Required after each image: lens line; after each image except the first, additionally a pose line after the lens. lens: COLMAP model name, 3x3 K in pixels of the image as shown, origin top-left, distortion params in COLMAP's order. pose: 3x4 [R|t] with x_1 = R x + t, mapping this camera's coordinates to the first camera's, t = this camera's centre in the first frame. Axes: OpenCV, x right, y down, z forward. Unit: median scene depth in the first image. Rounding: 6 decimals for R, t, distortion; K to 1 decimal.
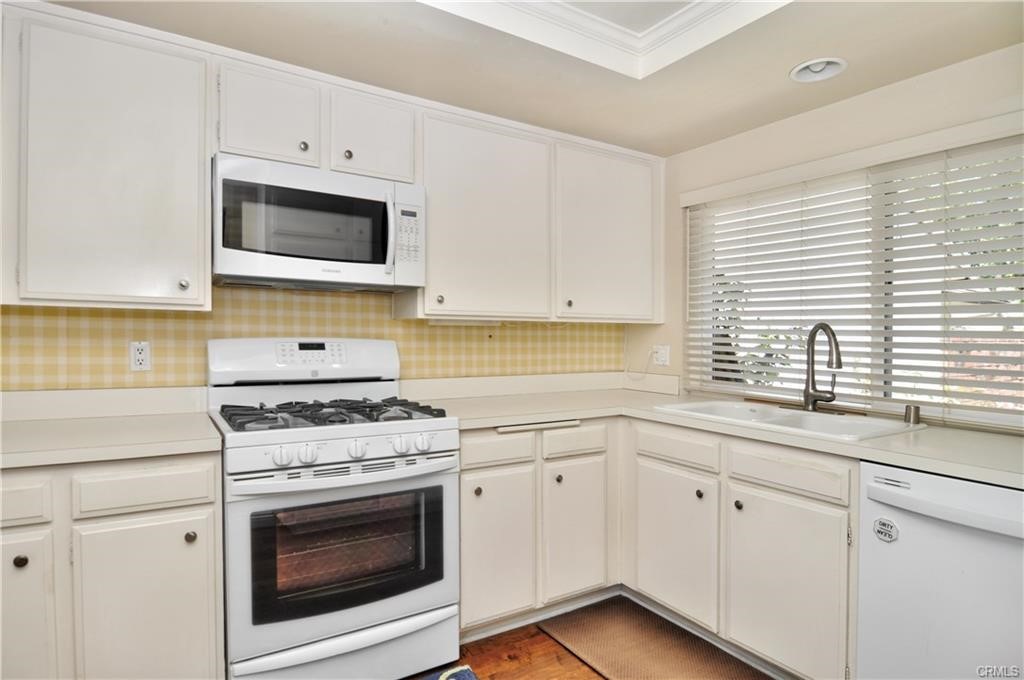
lens RADIAL K [[578.2, 0, 512.0], [0, 578.2, 340.0], [0, 0, 1]] dist [0.039695, -0.000141]
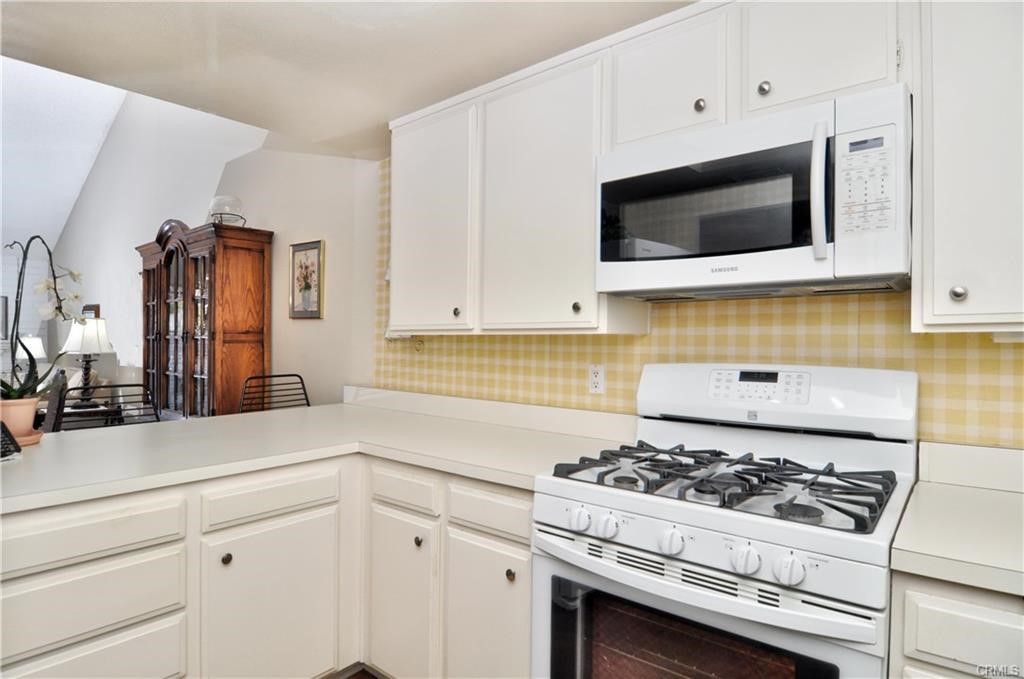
lens RADIAL K [[567.6, 0, 513.4], [0, 567.6, 349.3], [0, 0, 1]] dist [-0.001221, -0.000646]
pose [[0.312397, 0.001405, -0.949951, 0.230174], [-0.005751, 0.999983, -0.000412, -0.021137], [0.949934, 0.005592, 0.312400, 0.513954]]
